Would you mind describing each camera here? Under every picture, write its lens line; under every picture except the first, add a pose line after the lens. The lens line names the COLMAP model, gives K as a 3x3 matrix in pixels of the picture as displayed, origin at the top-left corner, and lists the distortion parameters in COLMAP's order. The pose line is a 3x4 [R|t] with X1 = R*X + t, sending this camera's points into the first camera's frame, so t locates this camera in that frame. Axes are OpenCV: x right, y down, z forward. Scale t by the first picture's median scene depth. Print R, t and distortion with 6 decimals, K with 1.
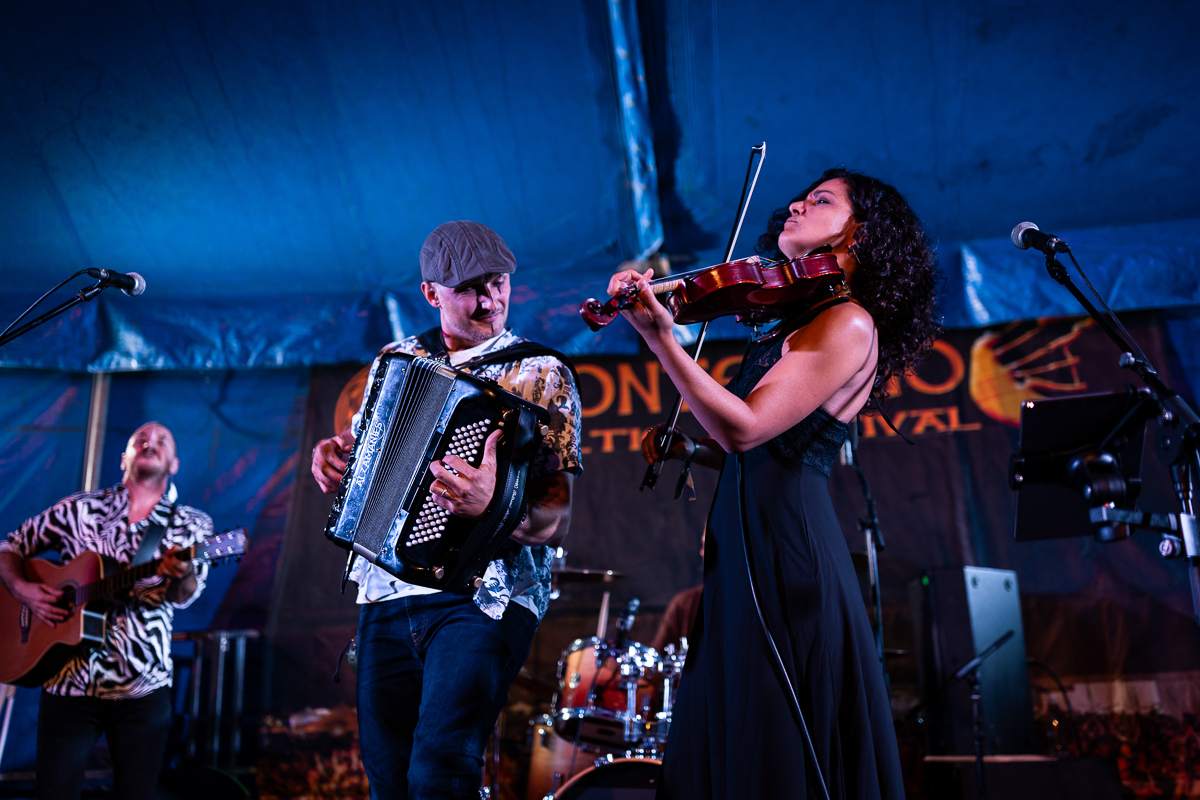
lens RADIAL K [[1166.6, 0, 601.4], [0, 1166.6, 399.3], [0, 0, 1]] dist [0.009185, 0.000000]
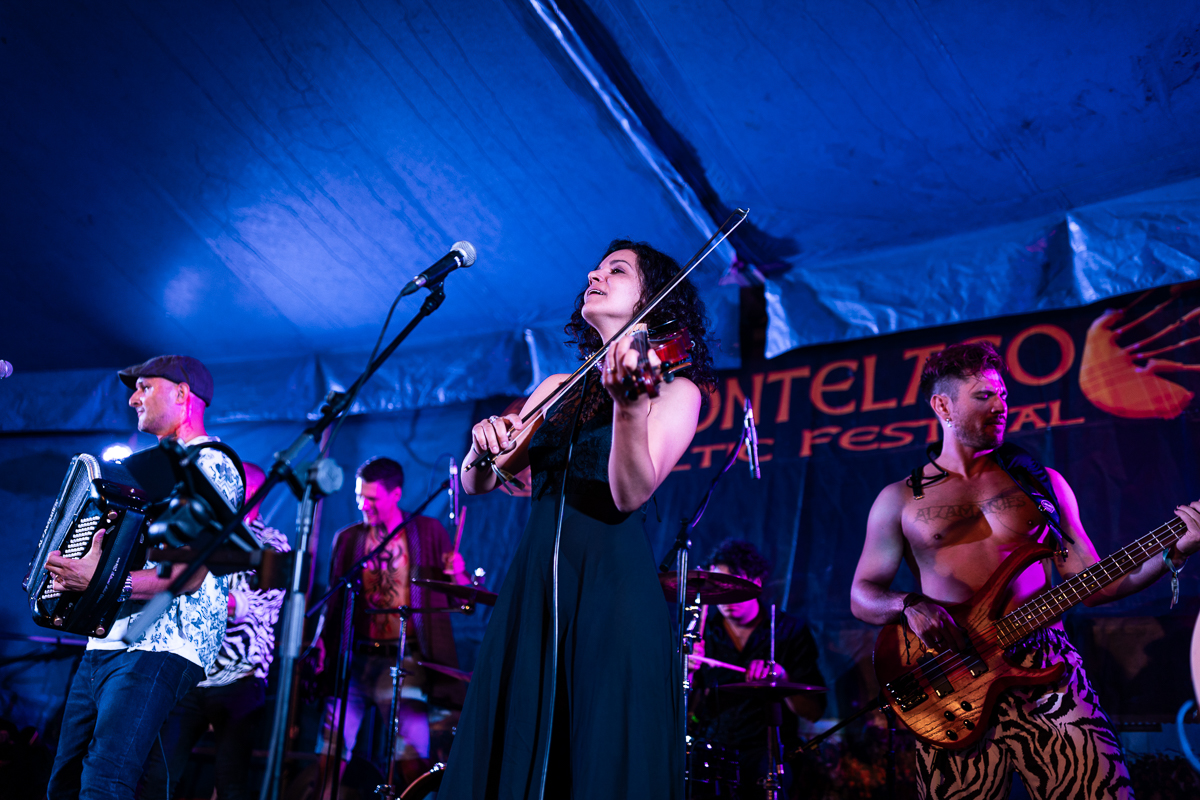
lens RADIAL K [[1166.6, 0, 597.3], [0, 1166.6, 404.5], [0, 0, 1]] dist [0.009185, 0.000000]
pose [[0.892443, -0.068297, -0.445961, 0.377668], [0.067554, 0.997561, -0.017584, 0.002105], [0.446074, -0.014434, 0.894880, 0.061256]]
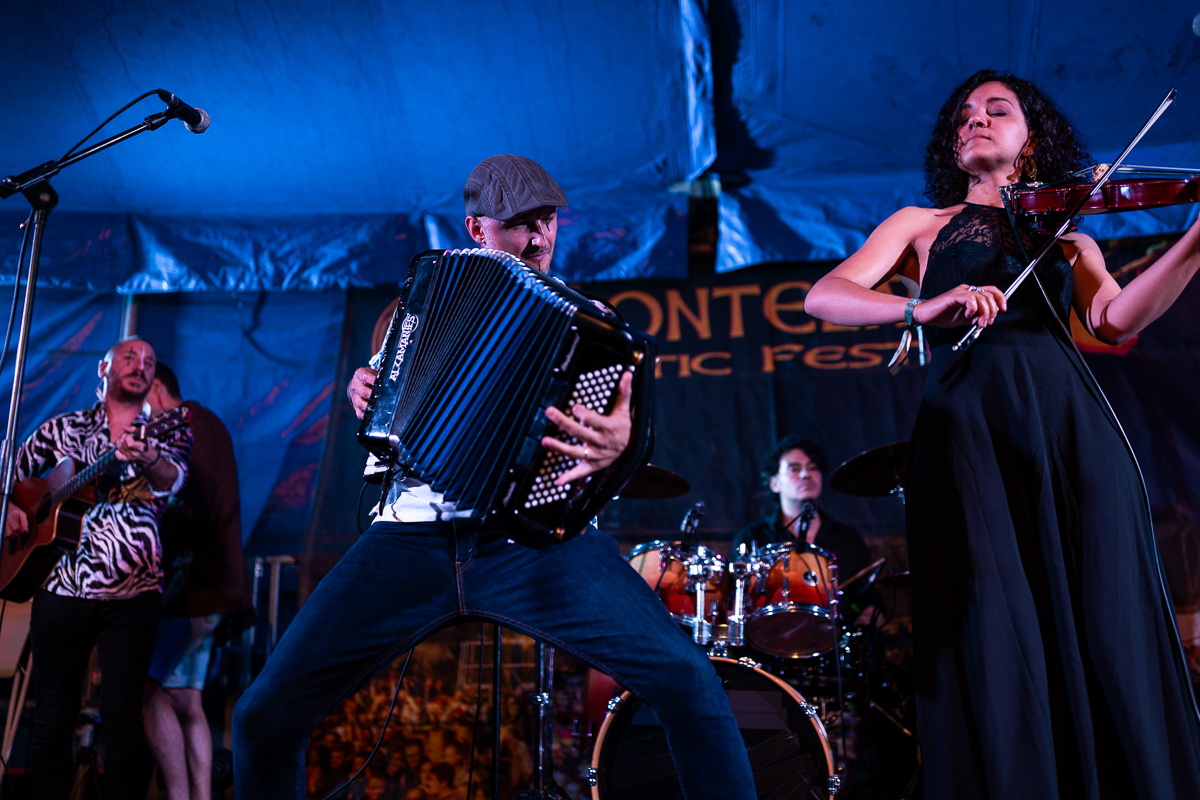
lens RADIAL K [[1166.6, 0, 599.5], [0, 1166.6, 399.6], [0, 0, 1]] dist [0.009185, 0.000000]
pose [[0.999865, 0.007874, -0.014427, -0.027437], [-0.007799, 0.999956, 0.005236, 0.058551], [0.014467, -0.005123, 0.999882, 0.041491]]
